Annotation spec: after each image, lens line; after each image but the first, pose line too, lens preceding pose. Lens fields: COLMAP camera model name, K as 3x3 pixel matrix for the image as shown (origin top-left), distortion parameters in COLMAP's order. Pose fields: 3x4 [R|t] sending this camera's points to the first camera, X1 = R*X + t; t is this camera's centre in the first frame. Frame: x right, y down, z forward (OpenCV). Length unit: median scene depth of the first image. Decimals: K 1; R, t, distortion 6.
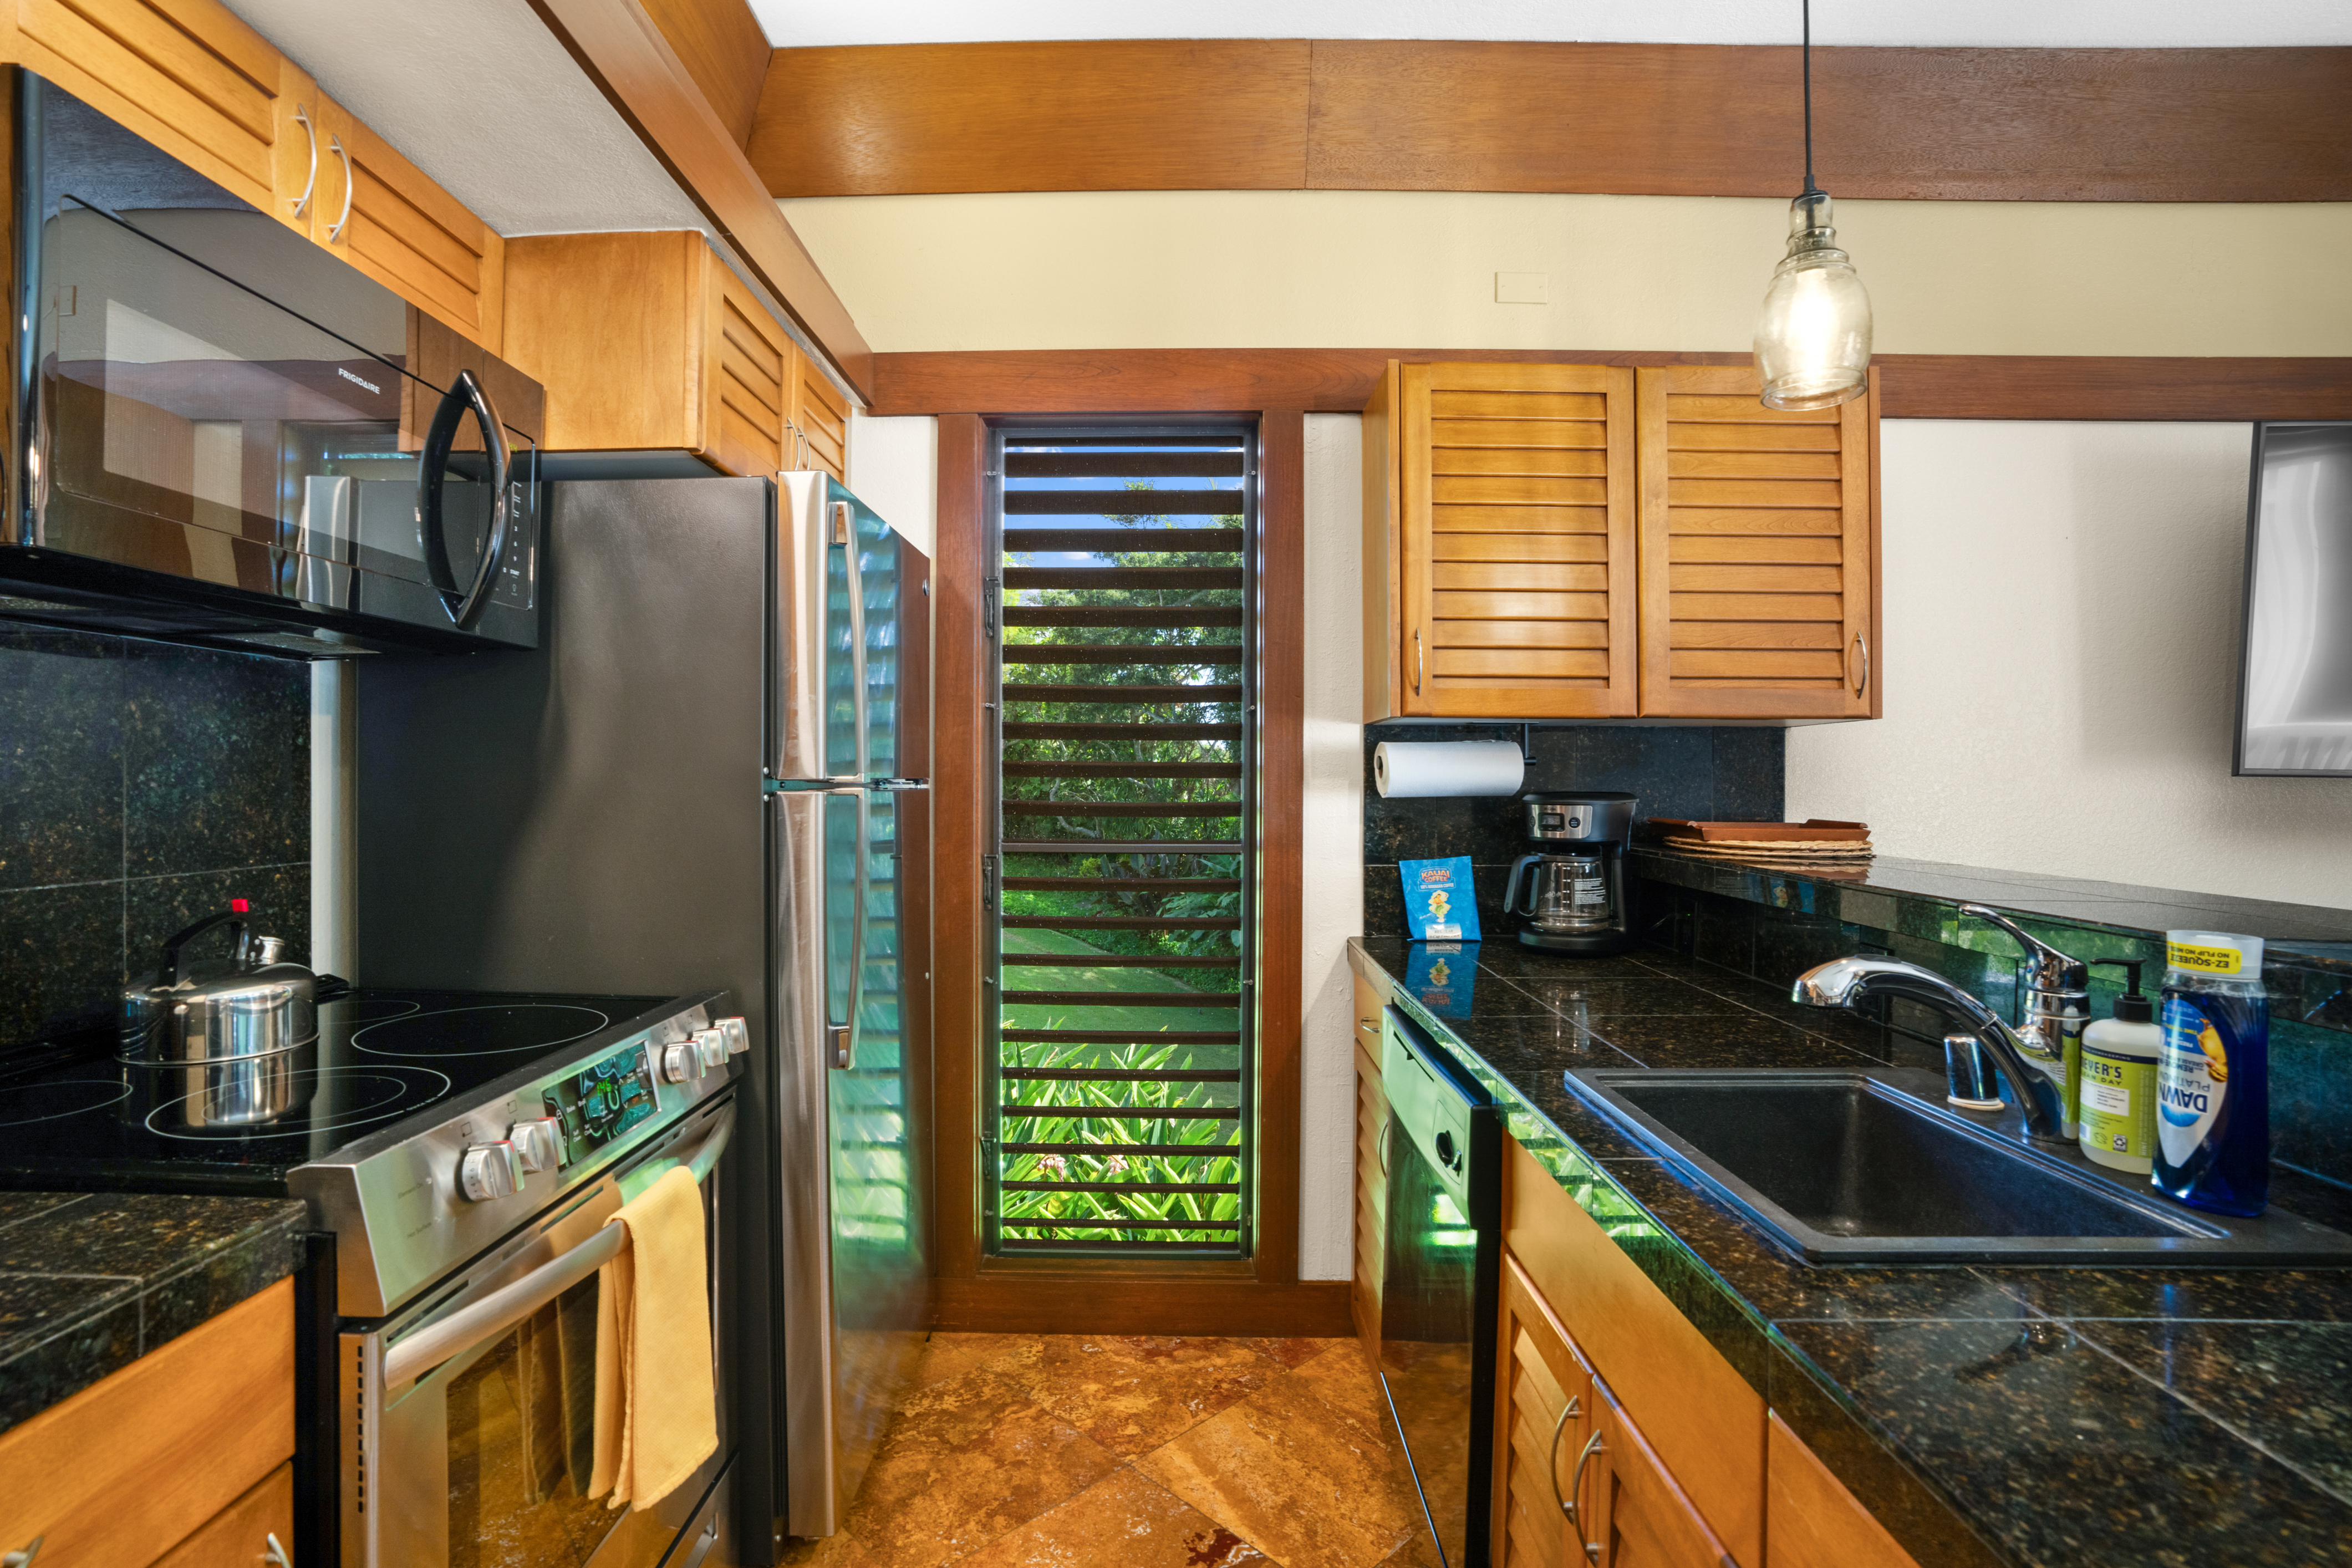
lens RADIAL K [[1106.9, 0, 1155.5], [0, 1106.9, 778.5], [0, 0, 1]] dist [-0.060640, 0.022008]
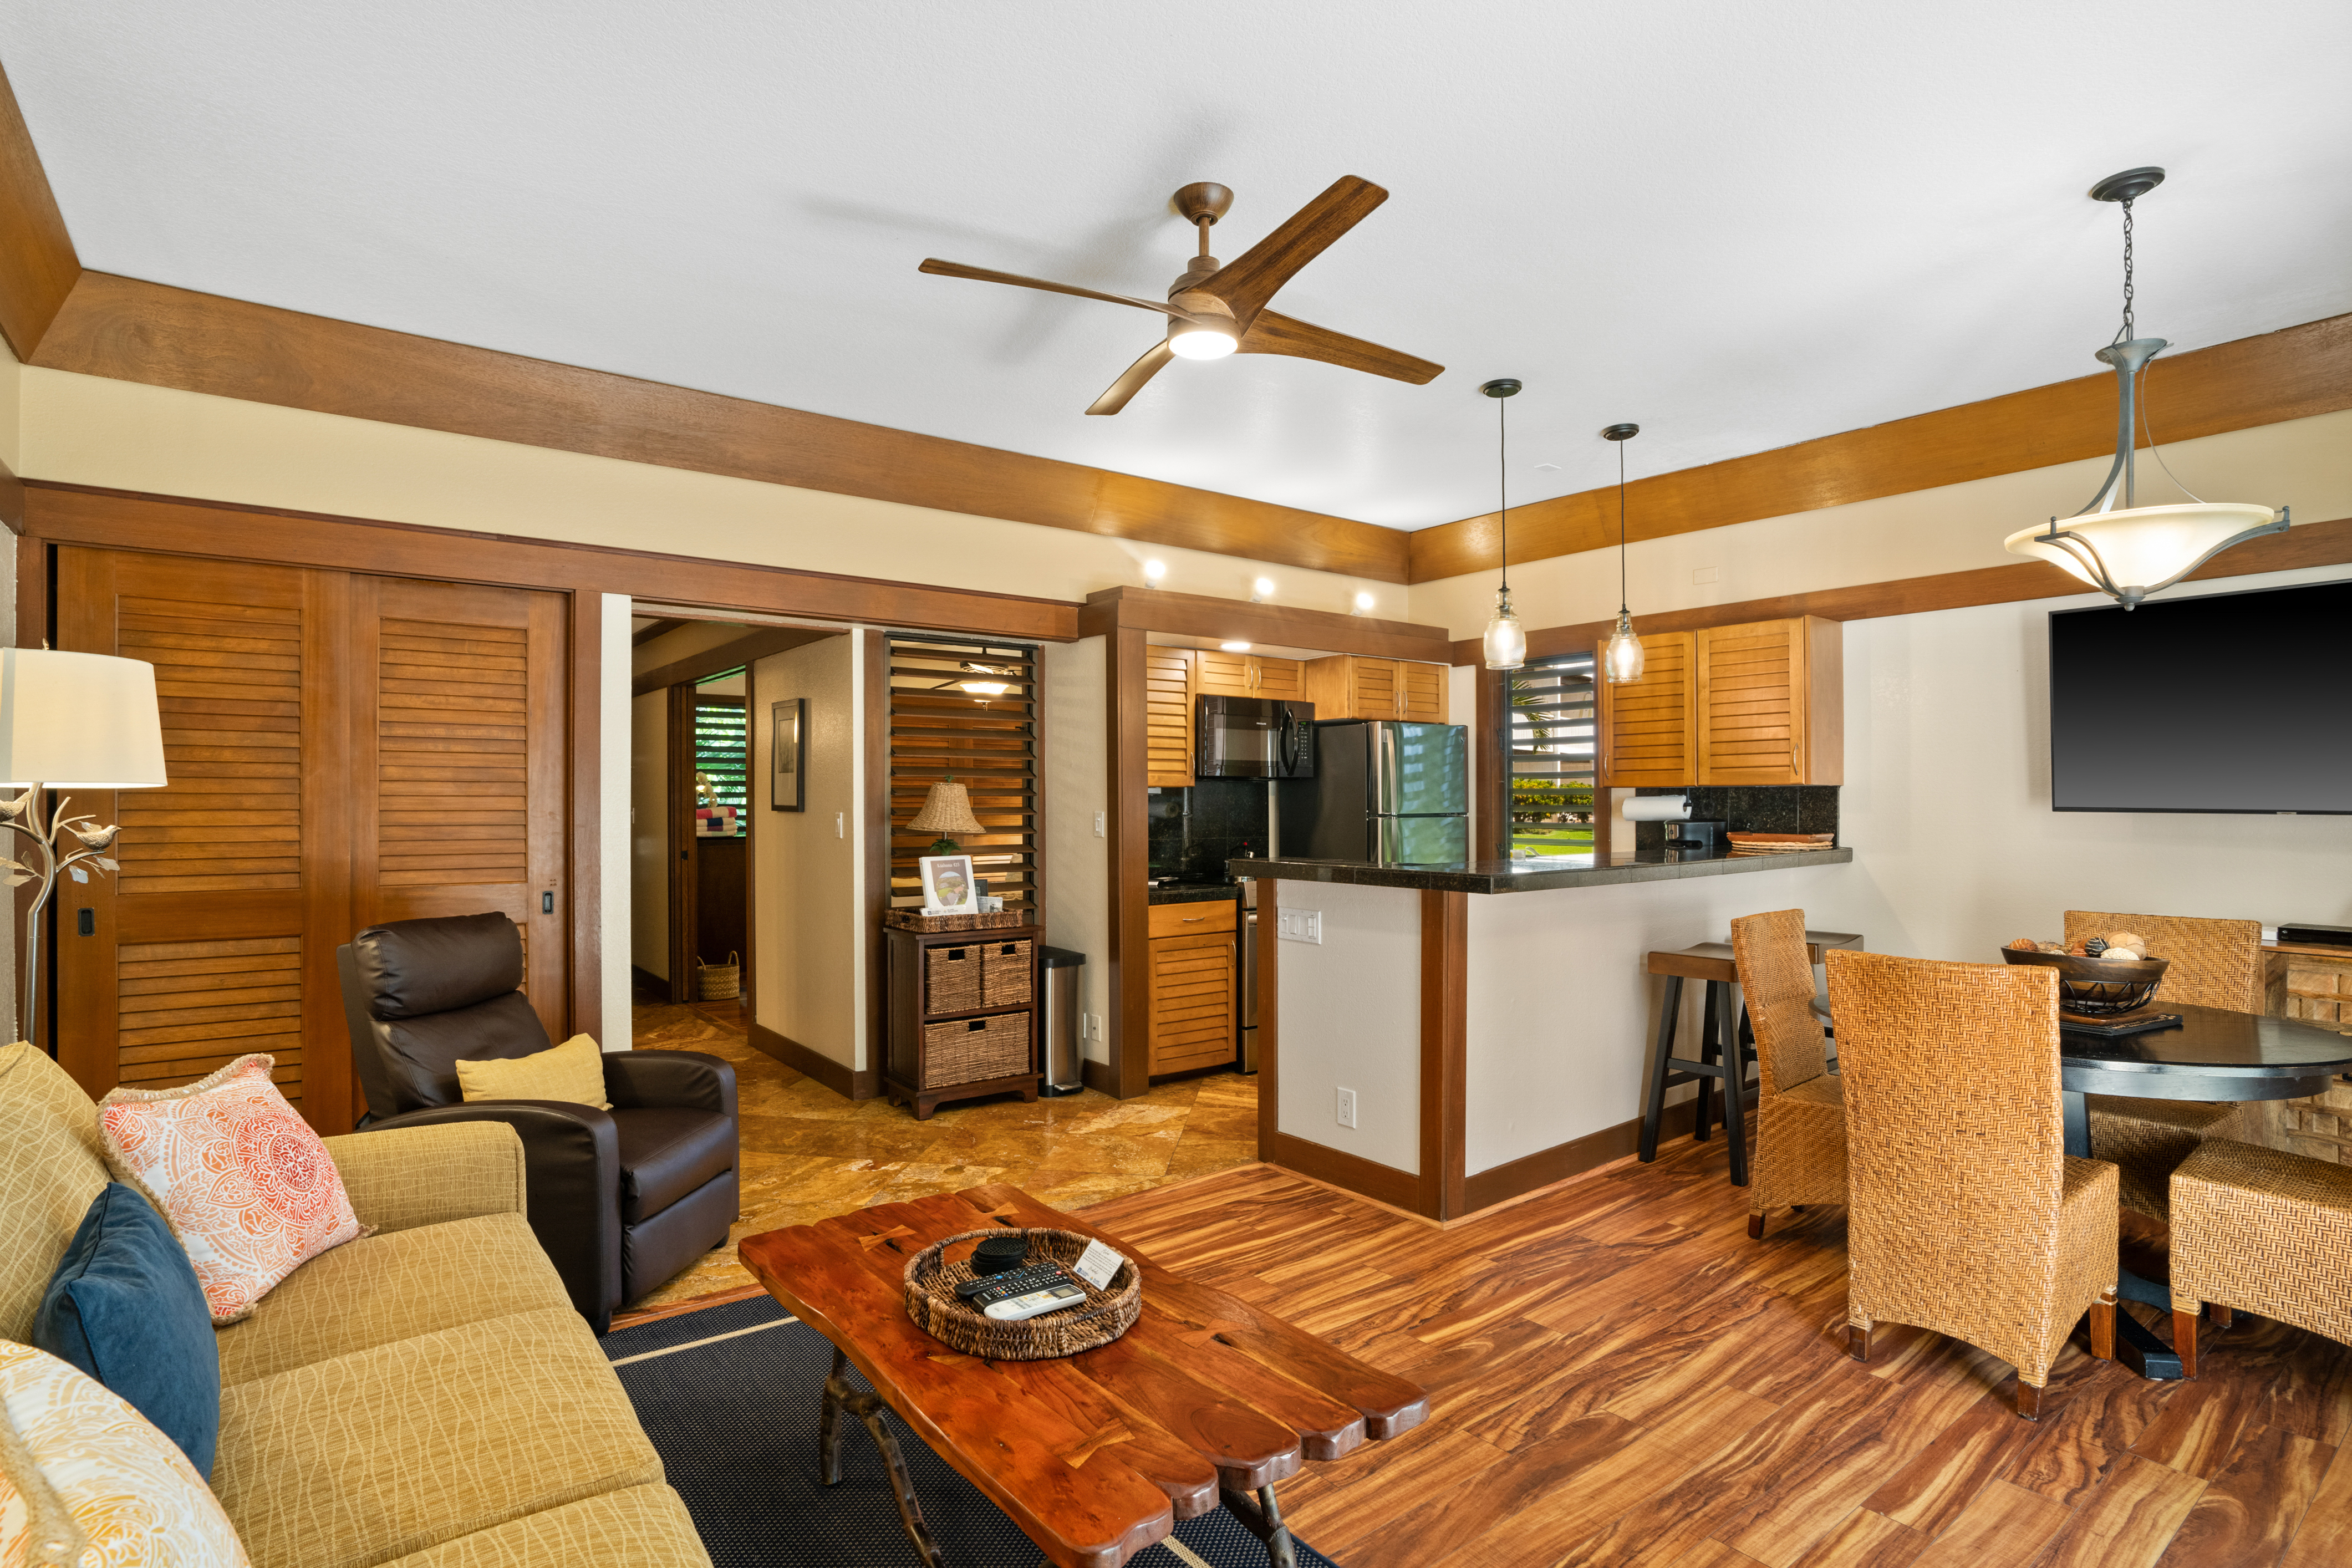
lens RADIAL K [[1160.8, 0, 1152.6], [0, 1160.8, 797.8], [0, 0, 1]] dist [-0.060154, 0.027420]
pose [[0.607430, -0.010209, -0.794307, 1.649901], [0.007141, 0.999947, -0.007391, -0.022309], [0.794341, -0.001182, 0.607471, -1.346816]]
